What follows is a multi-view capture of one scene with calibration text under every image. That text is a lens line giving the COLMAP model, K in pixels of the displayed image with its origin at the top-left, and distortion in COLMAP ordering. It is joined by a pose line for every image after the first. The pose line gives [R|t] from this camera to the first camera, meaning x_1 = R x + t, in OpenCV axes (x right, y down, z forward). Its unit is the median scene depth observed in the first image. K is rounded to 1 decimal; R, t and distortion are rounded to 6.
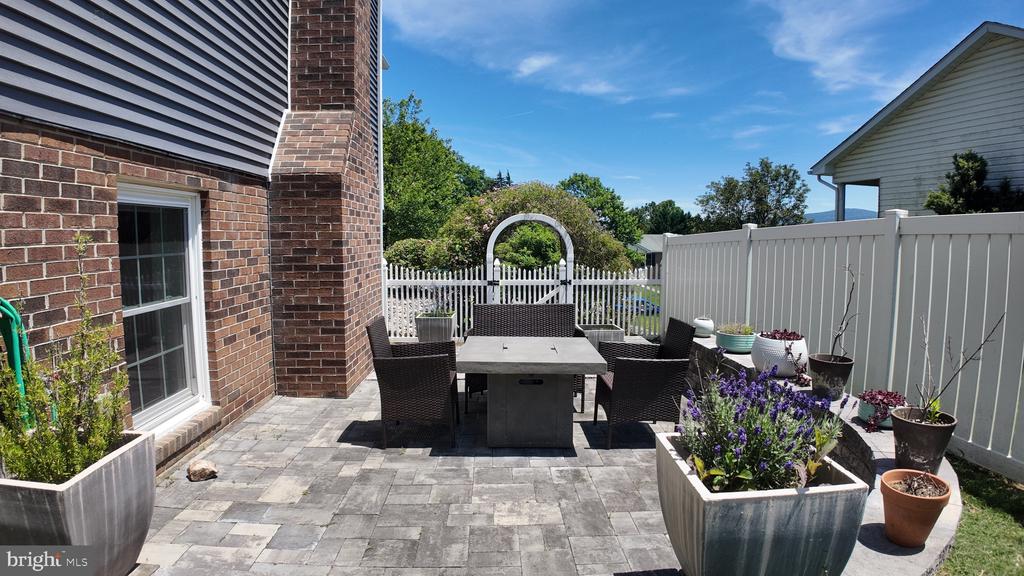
lens RADIAL K [[554.7, 0, 512.0], [0, 554.7, 288.0], [0, 0, 1]] dist [-0.111187, -0.000988]
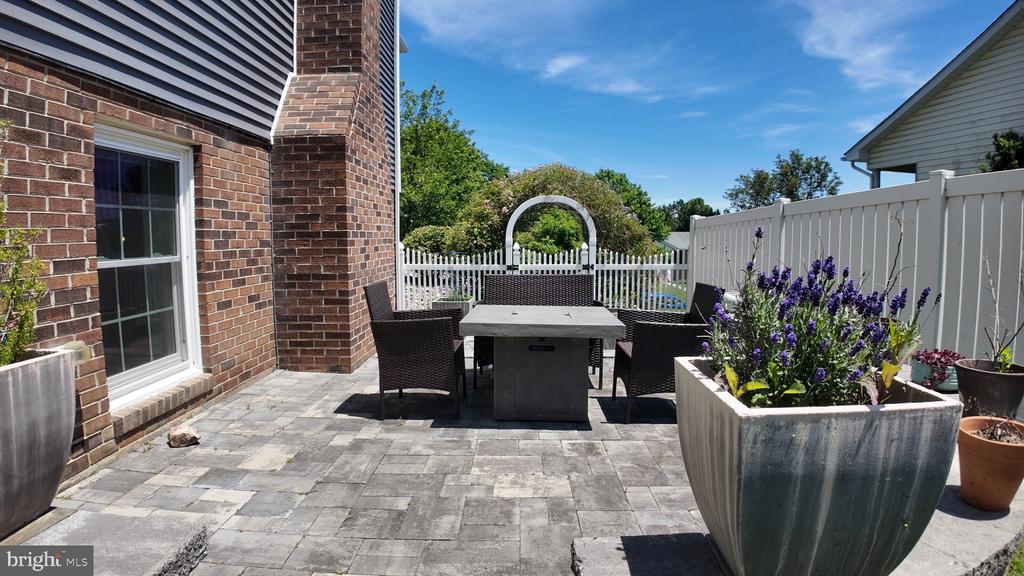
lens RADIAL K [[554.7, 0, 512.0], [0, 554.7, 288.0], [0, 0, 1]] dist [-0.111187, -0.000988]
pose [[0.998869, 0.002492, -0.047485, 0.028076], [-0.002549, 0.999996, -0.001158, 0.071587], [0.047482, 0.001278, 0.998871, 0.084787]]
